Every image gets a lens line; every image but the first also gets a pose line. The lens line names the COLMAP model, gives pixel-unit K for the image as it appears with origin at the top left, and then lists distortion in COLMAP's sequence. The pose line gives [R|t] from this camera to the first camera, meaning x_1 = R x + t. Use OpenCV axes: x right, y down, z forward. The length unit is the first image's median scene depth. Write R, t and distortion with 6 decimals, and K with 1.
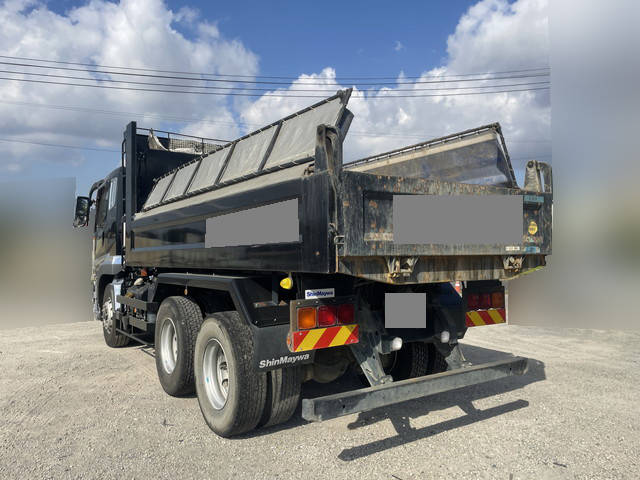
lens RADIAL K [[479.4, 0, 323.4], [0, 479.4, 237.1], [0, 0, 1]] dist [0.102635, -0.130057]
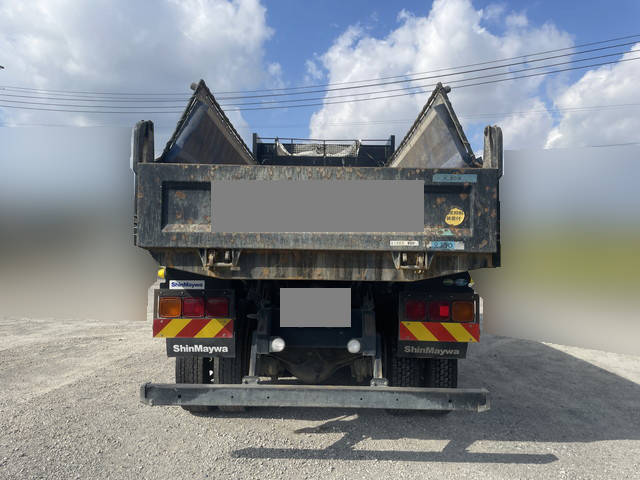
lens RADIAL K [[479.4, 0, 323.4], [0, 479.4, 237.1], [0, 0, 1]] dist [0.102635, -0.130057]
pose [[0.822213, 0.002171, -0.569176, 0.700093], [-0.001780, 0.999998, 0.001244, 0.012373], [0.569178, -0.000010, 0.822215, 0.271646]]
